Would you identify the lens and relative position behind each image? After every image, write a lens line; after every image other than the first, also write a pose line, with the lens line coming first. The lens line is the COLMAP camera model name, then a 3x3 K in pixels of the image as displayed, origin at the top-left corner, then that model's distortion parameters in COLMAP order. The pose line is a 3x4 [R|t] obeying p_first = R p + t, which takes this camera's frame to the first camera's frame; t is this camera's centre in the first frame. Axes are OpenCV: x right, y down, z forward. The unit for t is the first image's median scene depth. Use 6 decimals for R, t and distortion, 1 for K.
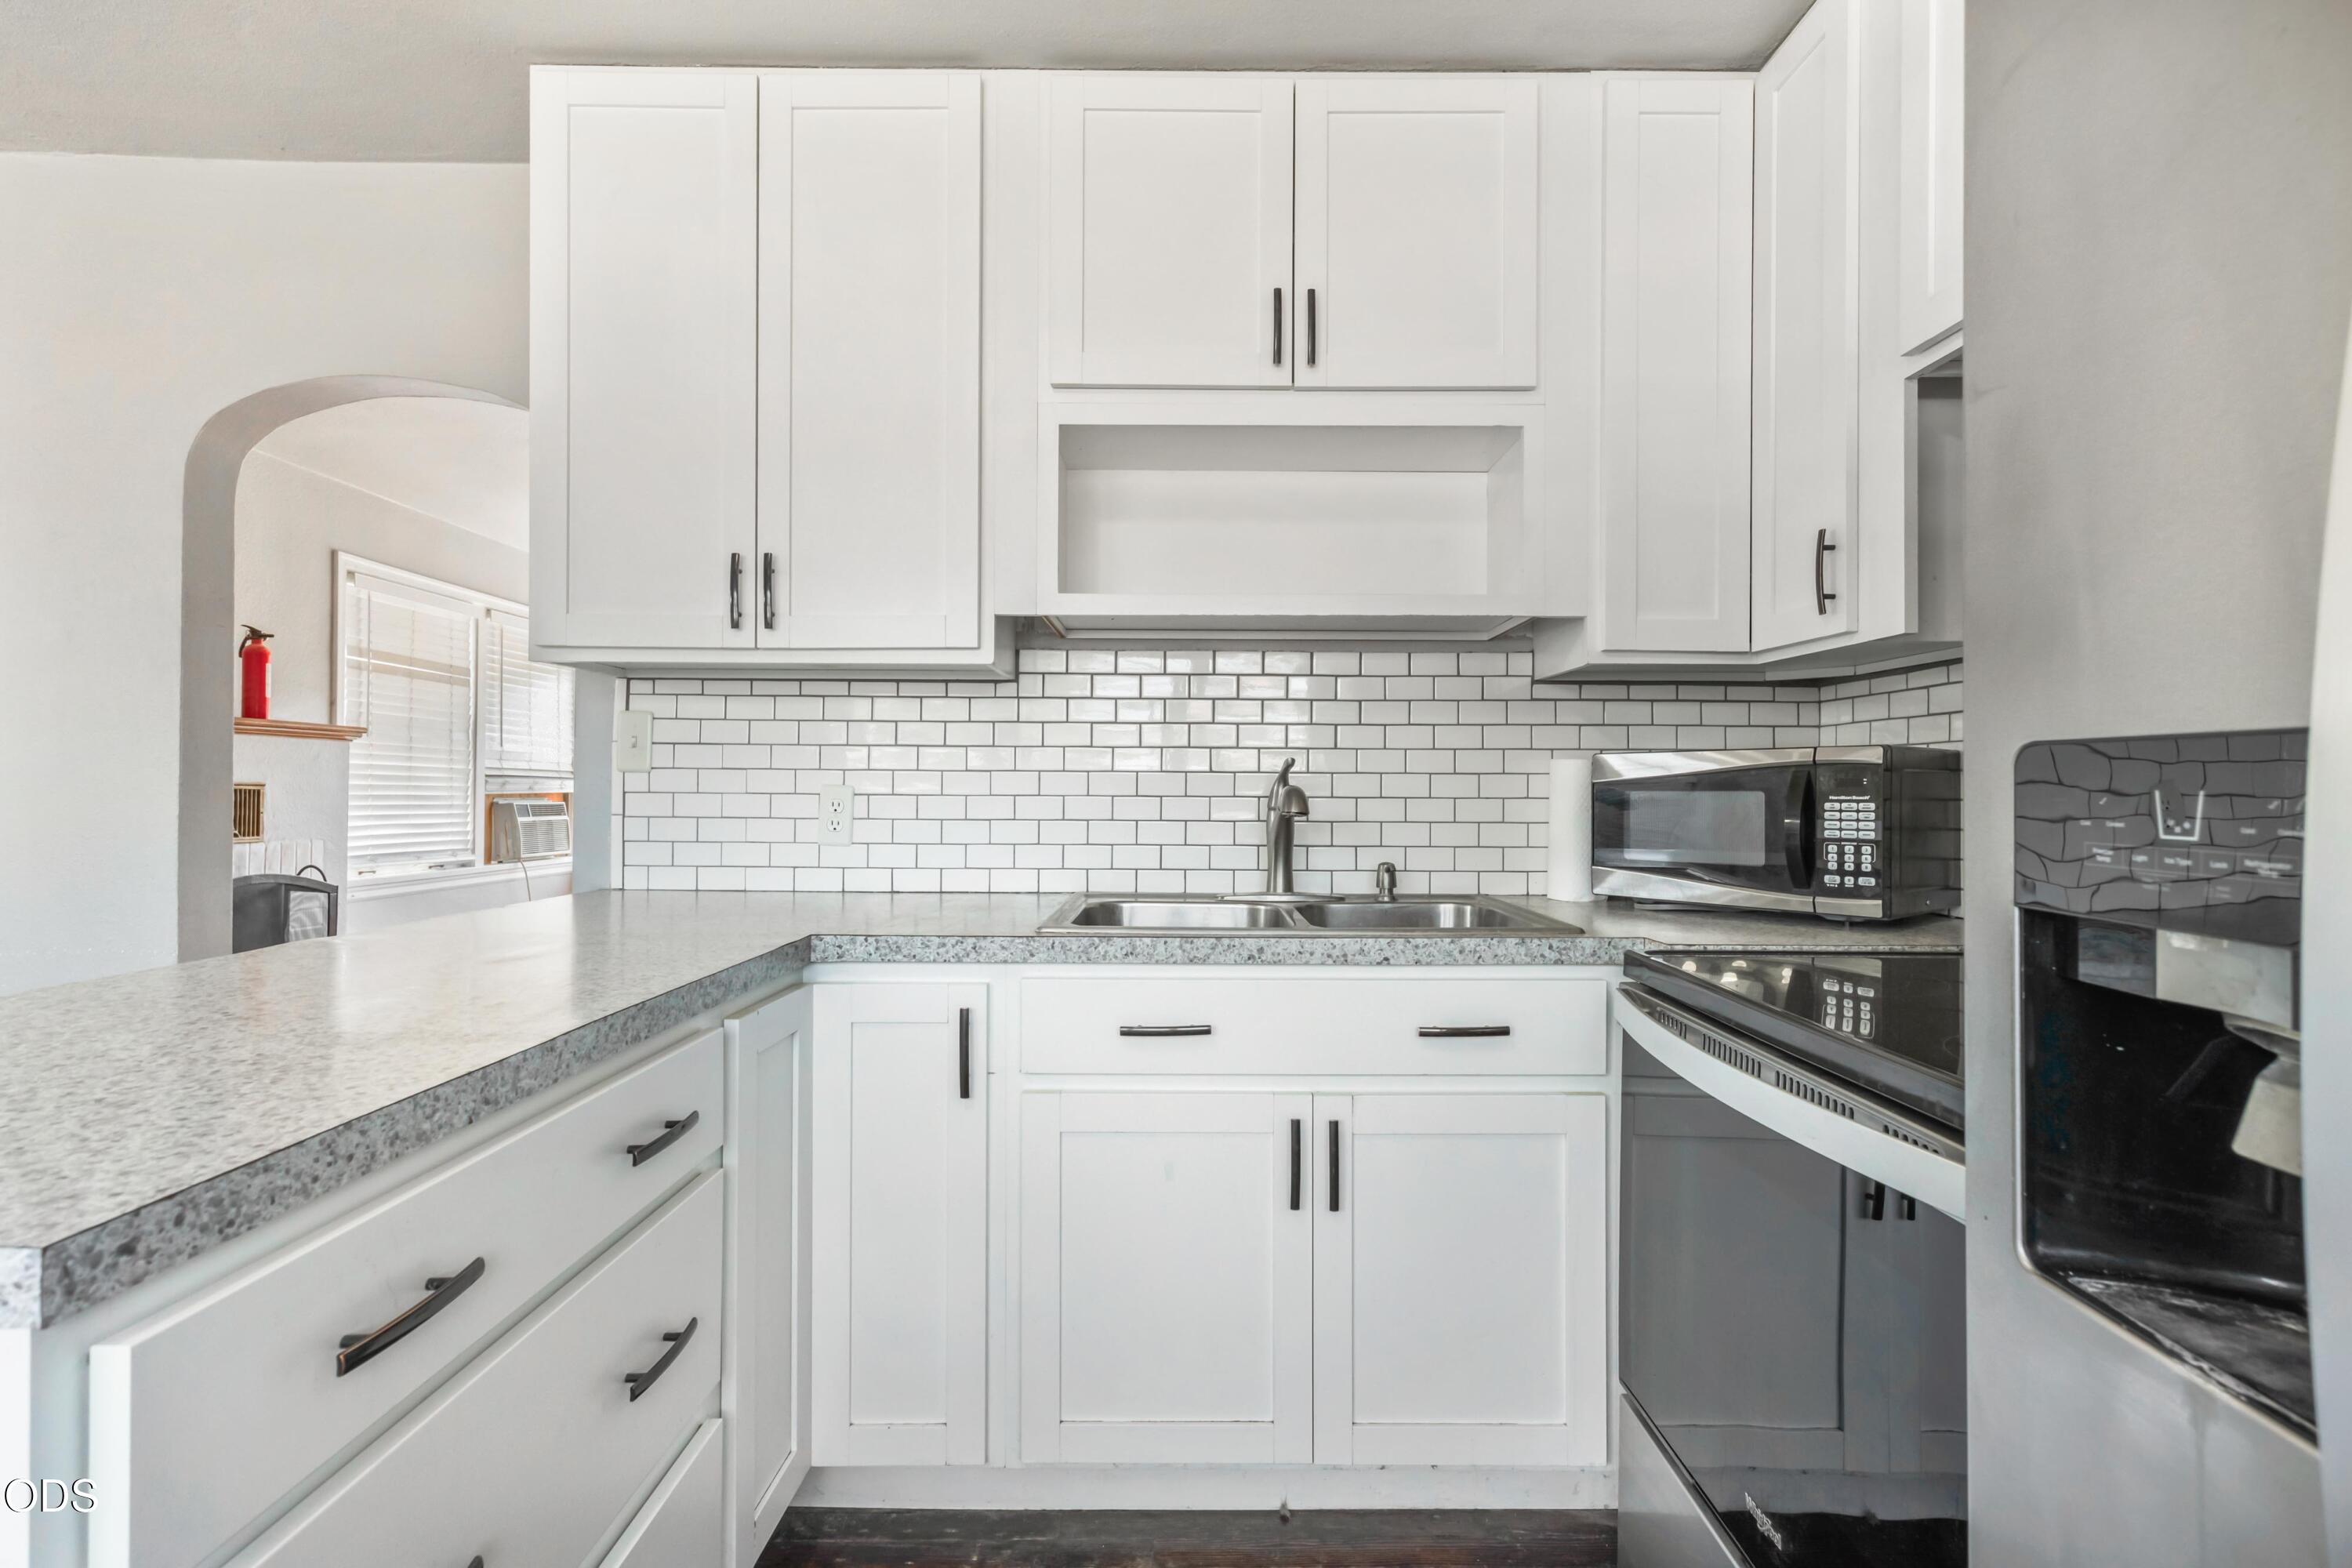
lens RADIAL K [[1050.4, 0, 1176.0], [0, 1050.4, 784.0], [0, 0, 1]] dist [0.009577, 0.000107]
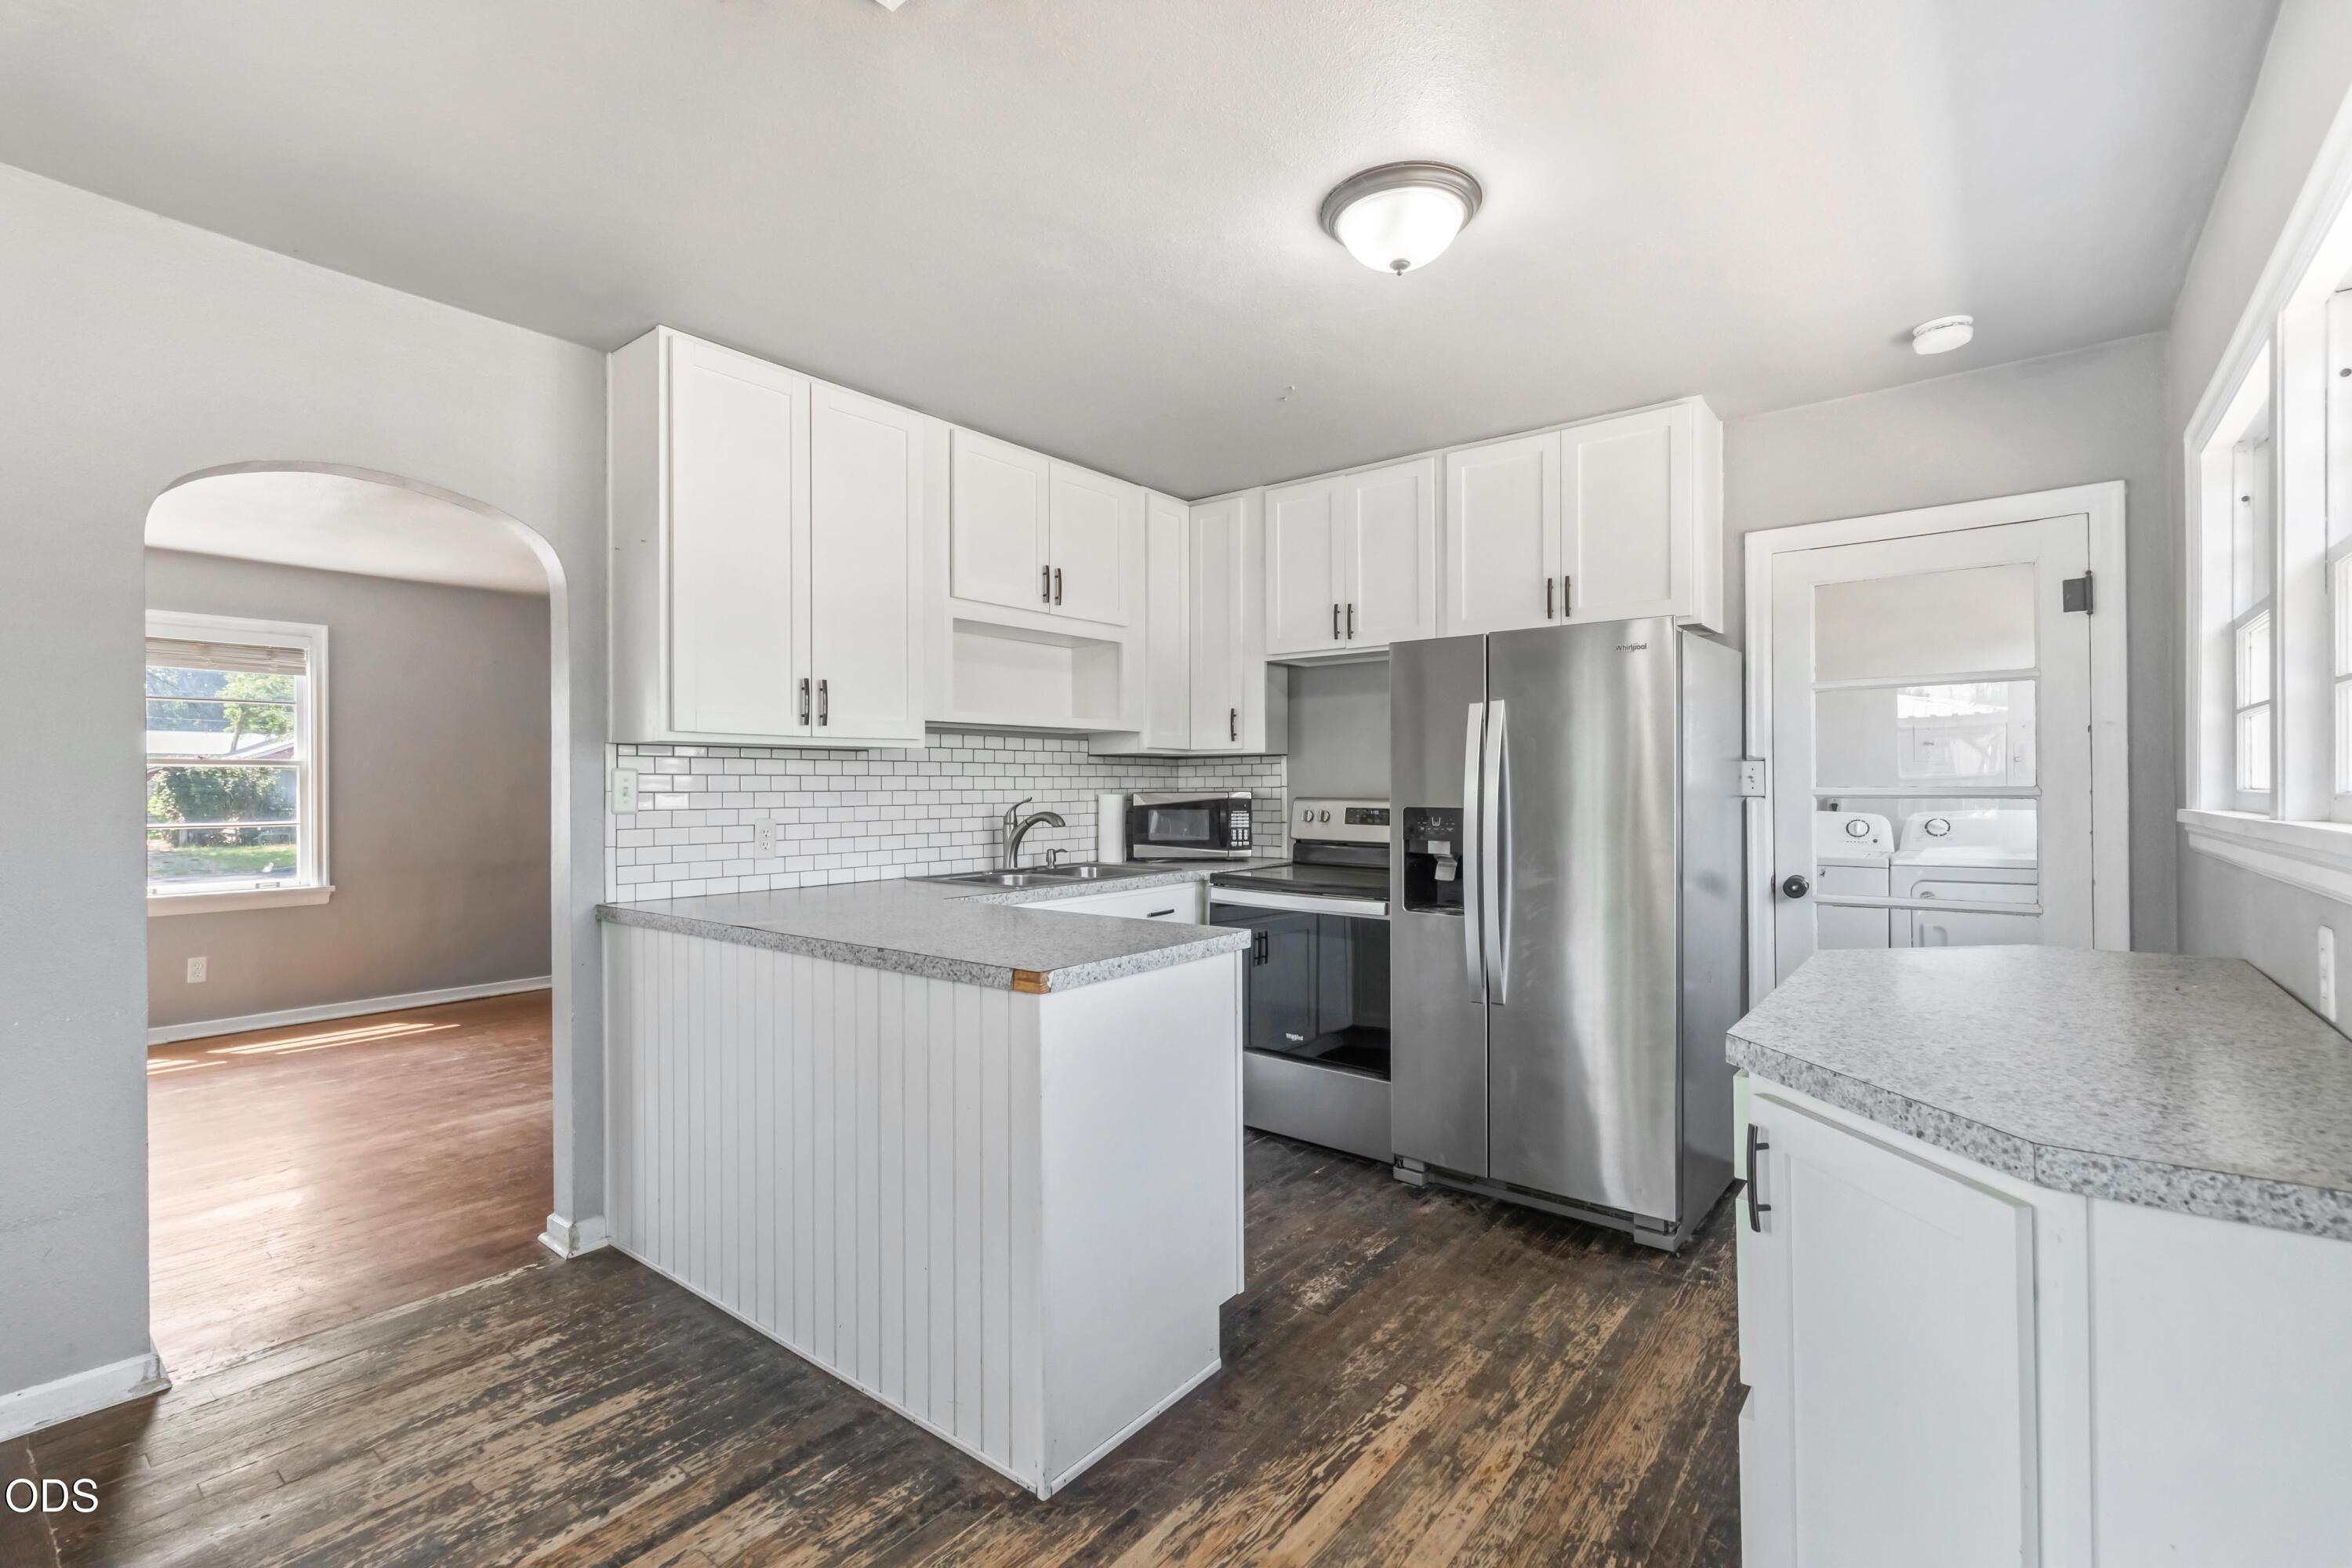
lens RADIAL K [[1050.4, 0, 1176.0], [0, 1050.4, 784.0], [0, 0, 1]] dist [0.009577, 0.000107]
pose [[0.626838, -0.008223, 0.779106, -1.232689], [0.004368, 0.999966, 0.007039, -0.061685], [-0.779137, -0.001009, 0.626853, -0.423350]]
